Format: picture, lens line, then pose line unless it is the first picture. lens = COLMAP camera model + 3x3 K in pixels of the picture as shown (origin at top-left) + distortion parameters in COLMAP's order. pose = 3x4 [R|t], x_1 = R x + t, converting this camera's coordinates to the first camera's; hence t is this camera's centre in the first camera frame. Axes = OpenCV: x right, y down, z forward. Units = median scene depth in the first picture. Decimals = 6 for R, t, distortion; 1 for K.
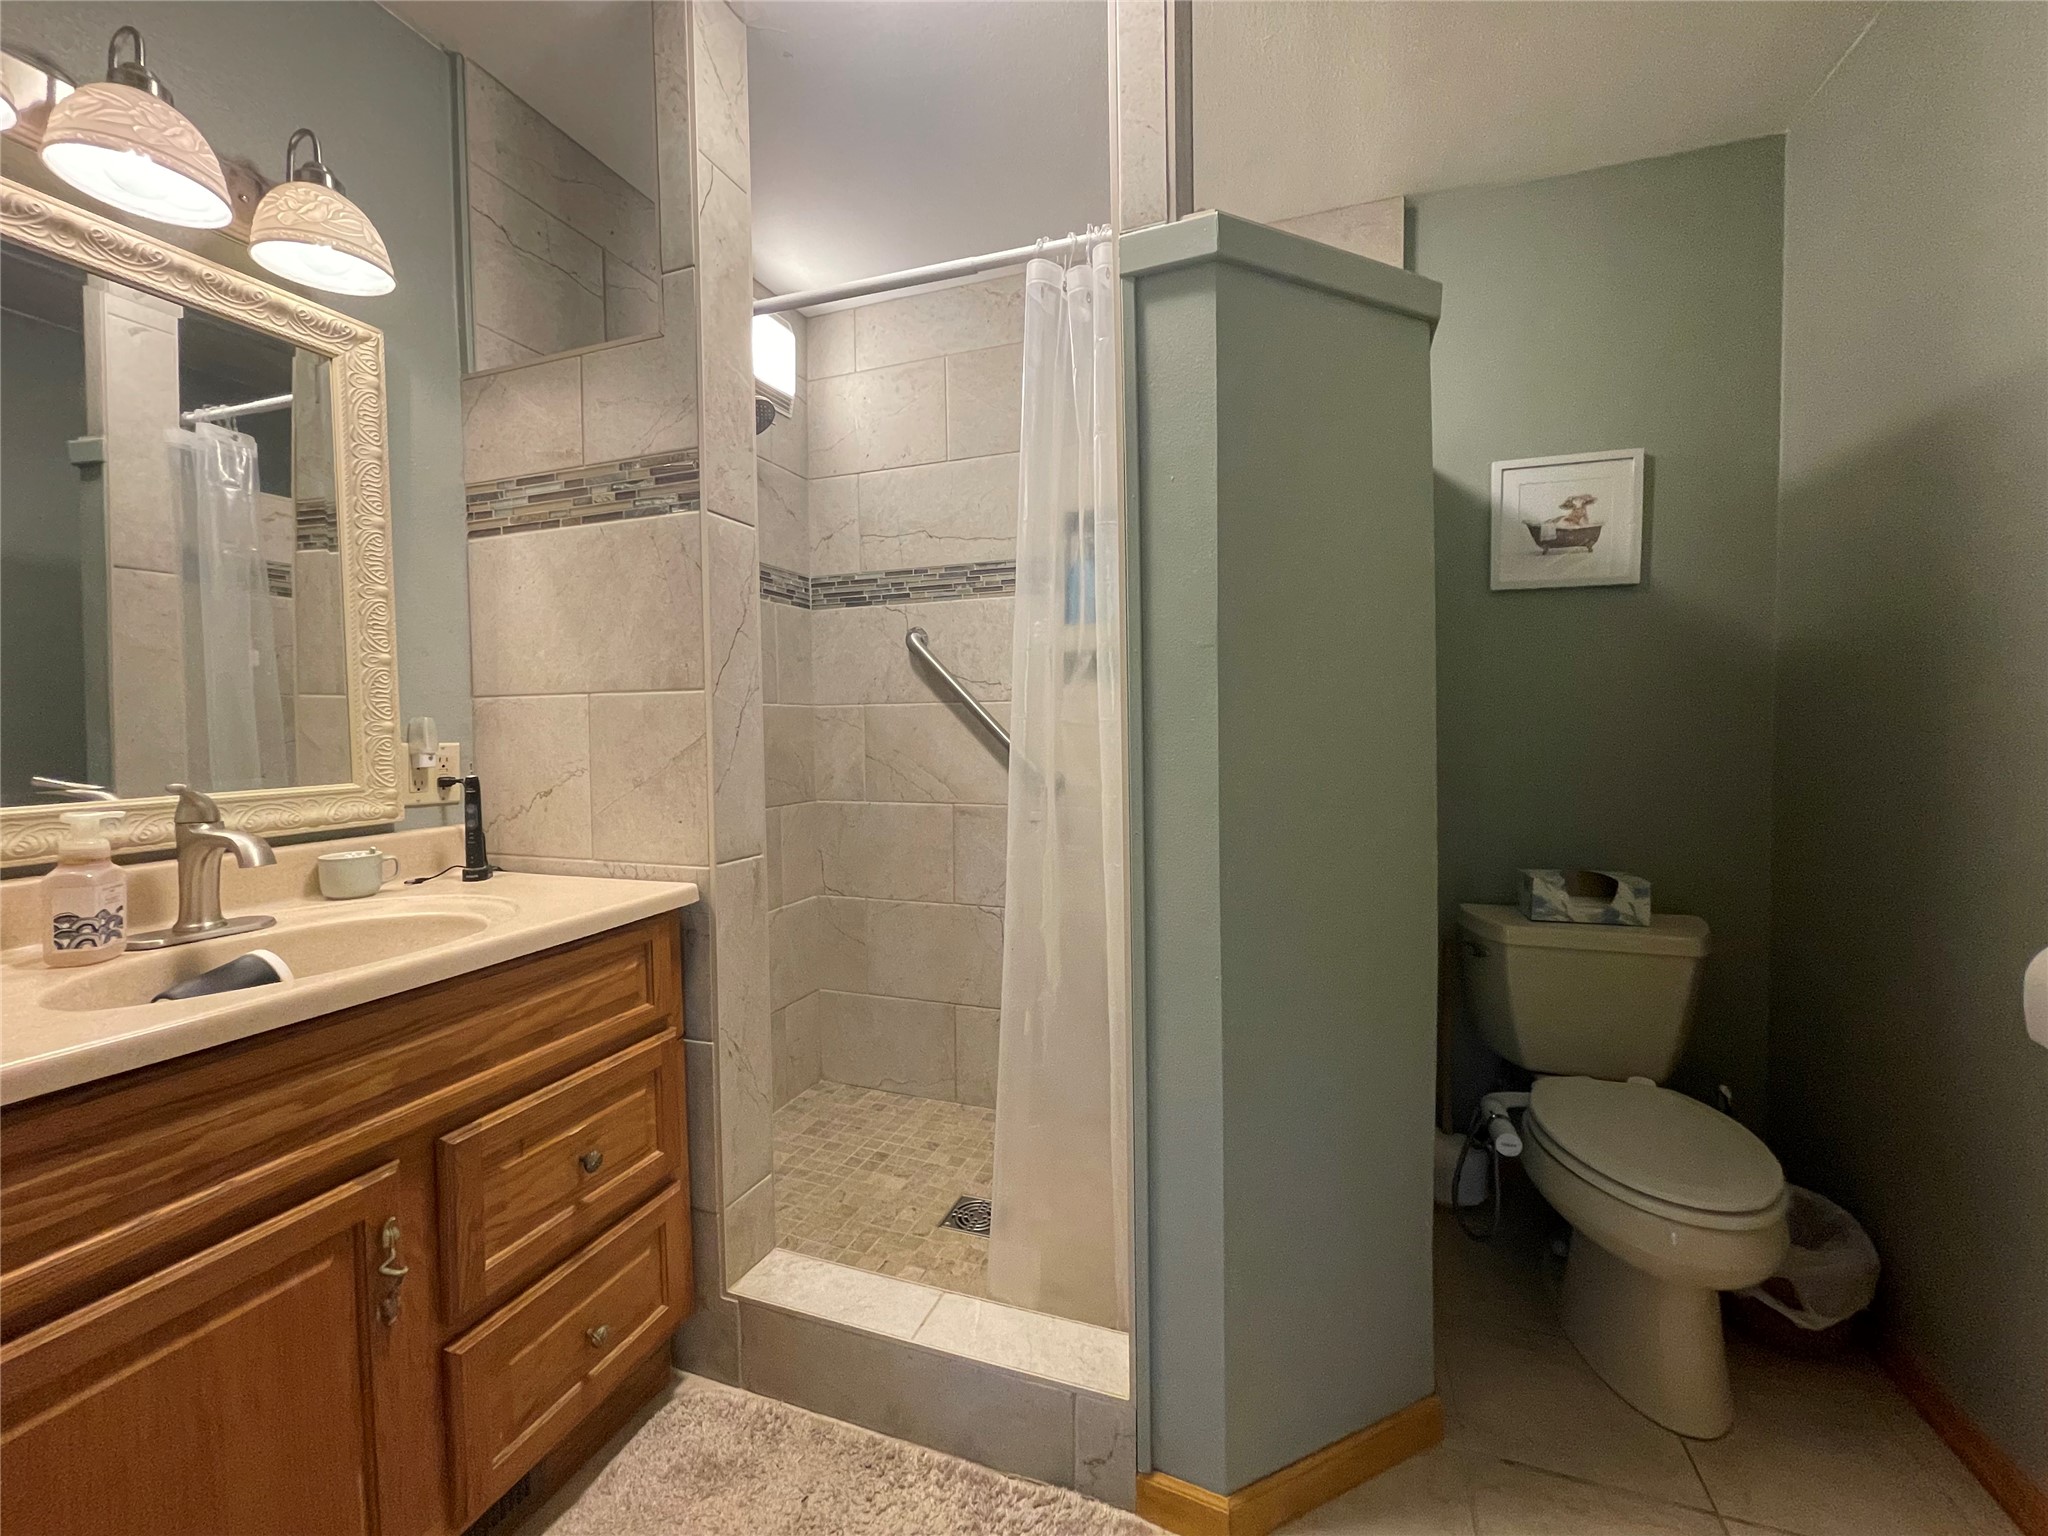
lens RADIAL K [[828.3, 0, 1025.7], [0, 828.3, 757.4], [0, 0, 1]] dist [-0.003287, 0.000923]
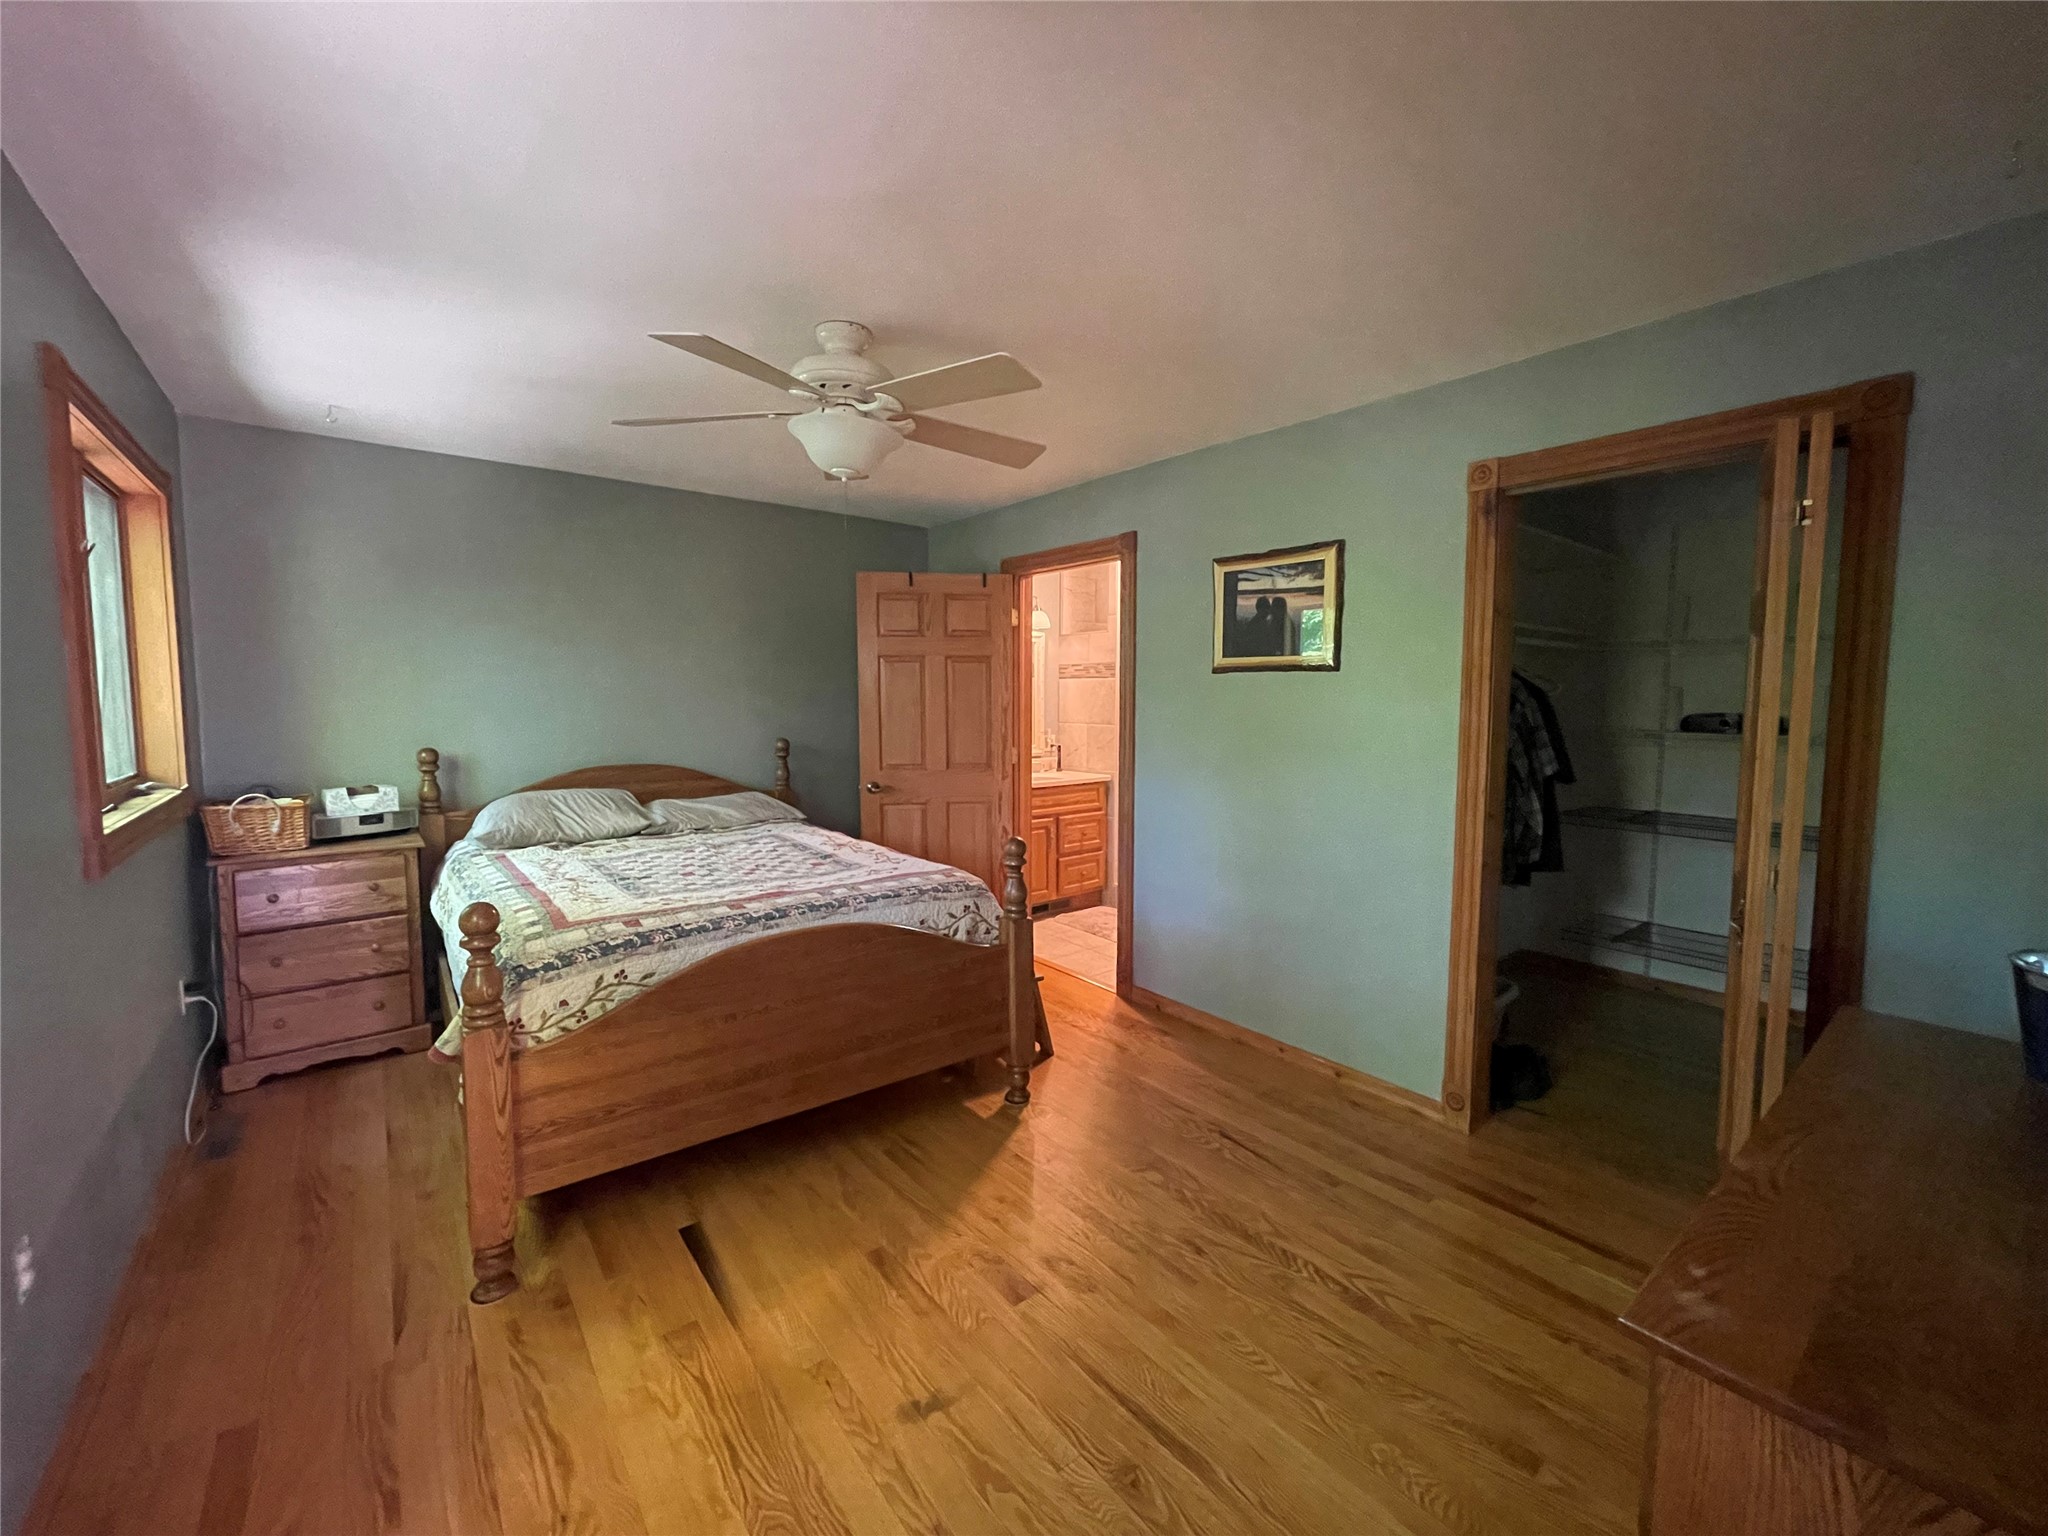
lens RADIAL K [[828.3, 0, 1021.5], [0, 828.3, 764.1], [0, 0, 1]] dist [-0.003287, 0.000923]
pose [[0.853311, 0.053505, -0.518651, 1.264082], [-0.034814, 0.998348, 0.045715, -0.060157], [0.520240, -0.020953, 0.853763, -2.544896]]
